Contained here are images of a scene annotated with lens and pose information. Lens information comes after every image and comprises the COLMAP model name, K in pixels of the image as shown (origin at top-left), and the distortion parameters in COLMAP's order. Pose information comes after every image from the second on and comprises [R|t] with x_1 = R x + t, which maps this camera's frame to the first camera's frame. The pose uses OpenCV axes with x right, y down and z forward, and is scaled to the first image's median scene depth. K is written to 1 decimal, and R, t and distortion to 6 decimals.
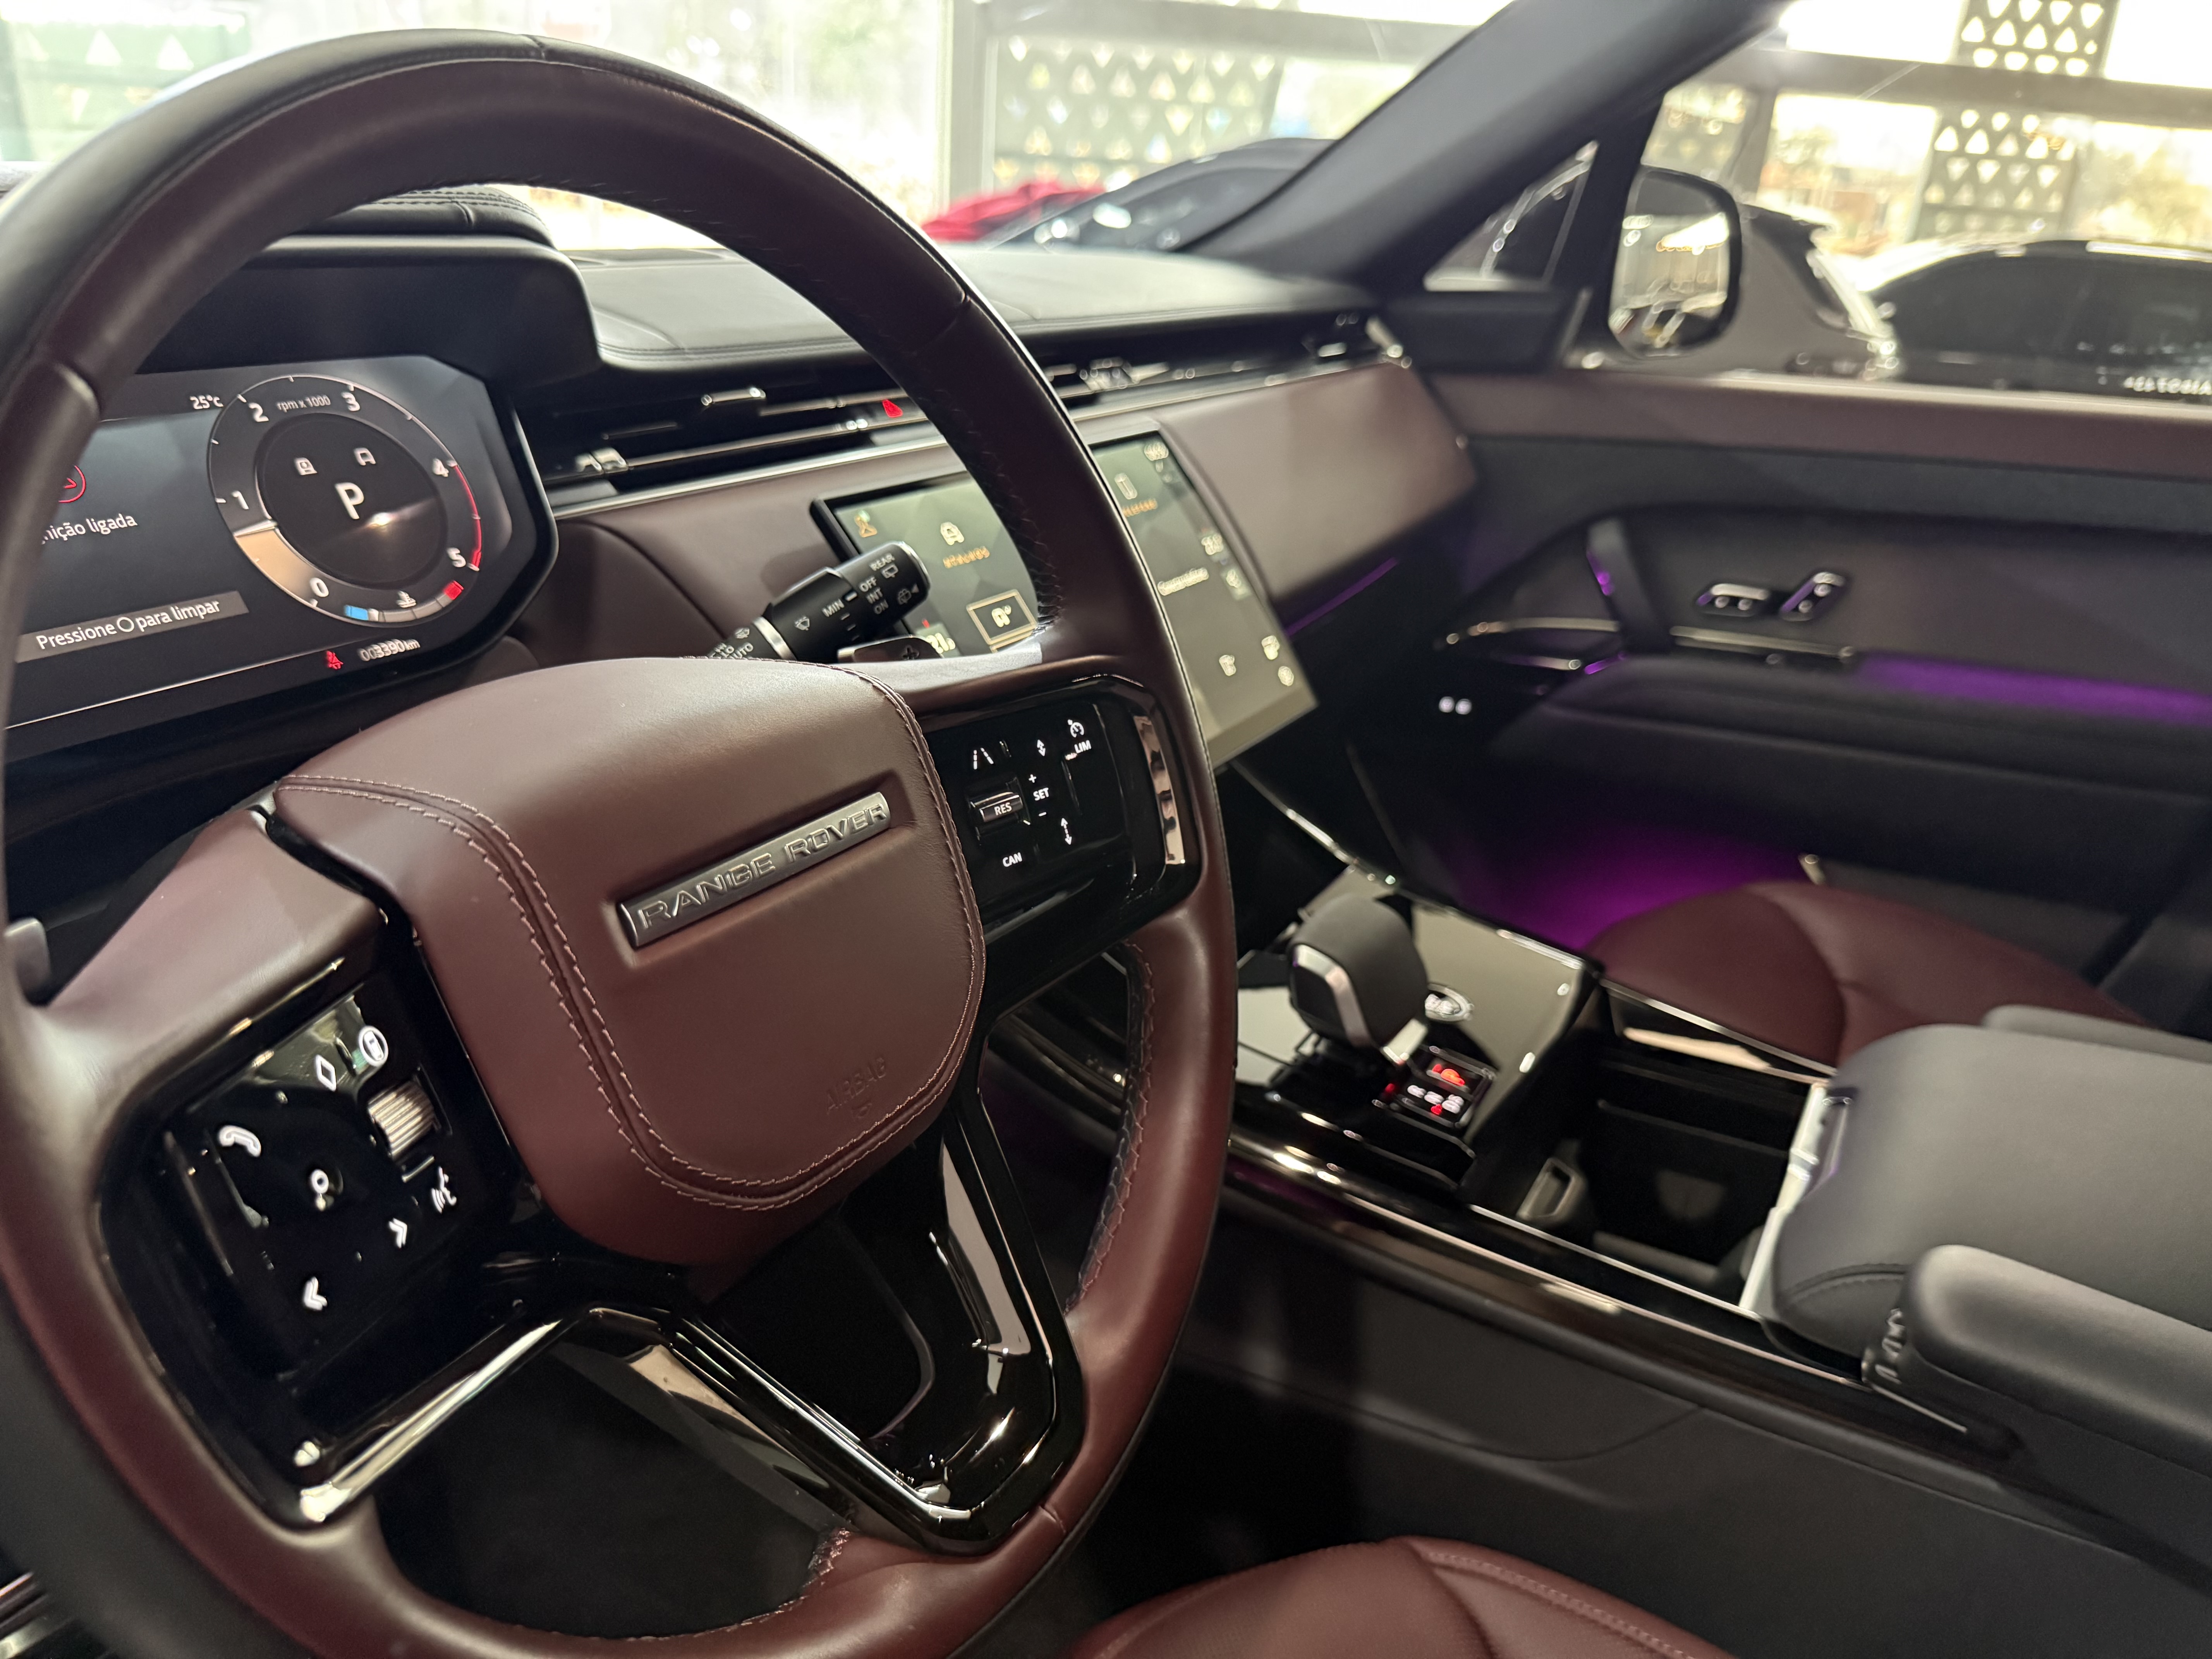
lens RADIAL K [[1539.9, 0, 1106.0], [0, 1539.9, 829.5], [0, 0, 1]] dist [0.000485, -0.110248]
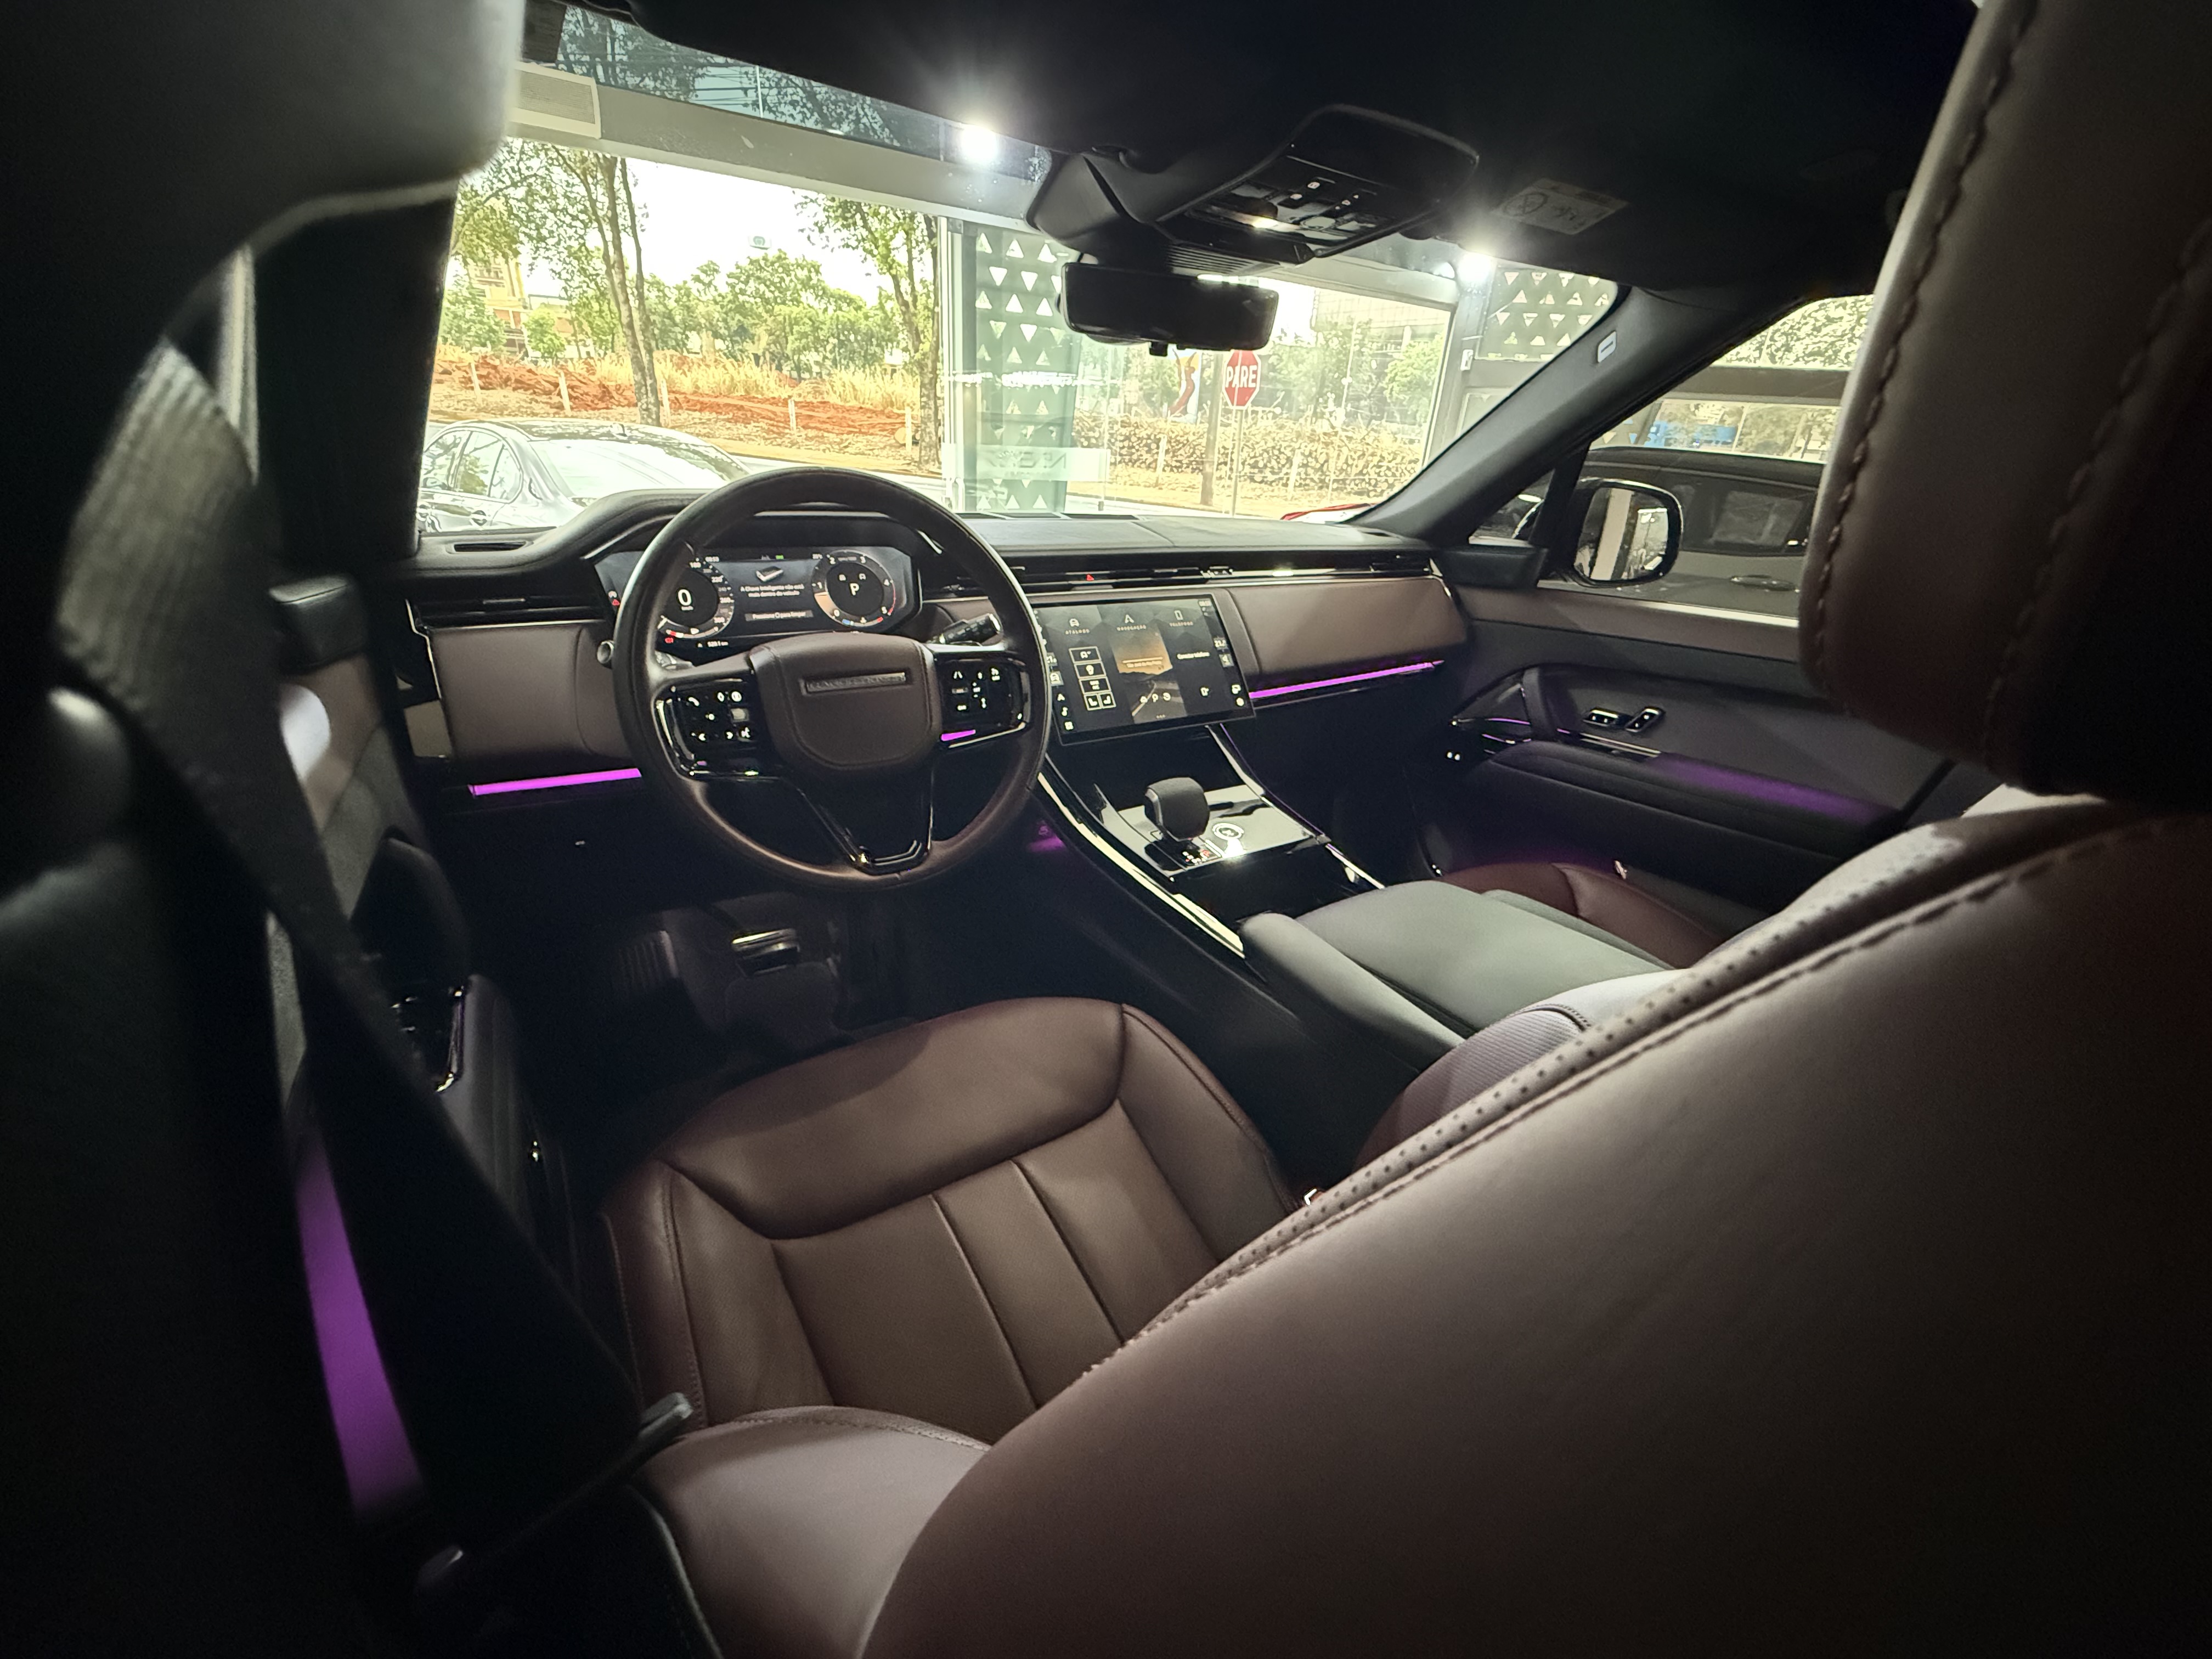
lens RADIAL K [[819.9, 0, 1106.0], [0, 819.9, 829.5], [0, 0, 1]] dist [-0.036555, 0.000034]
pose [[0.889582, 0.185466, -0.417428, 0.622701], [-0.180041, 0.982245, 0.052733, 0.081411], [0.419796, 0.028243, 0.907179, -0.280776]]
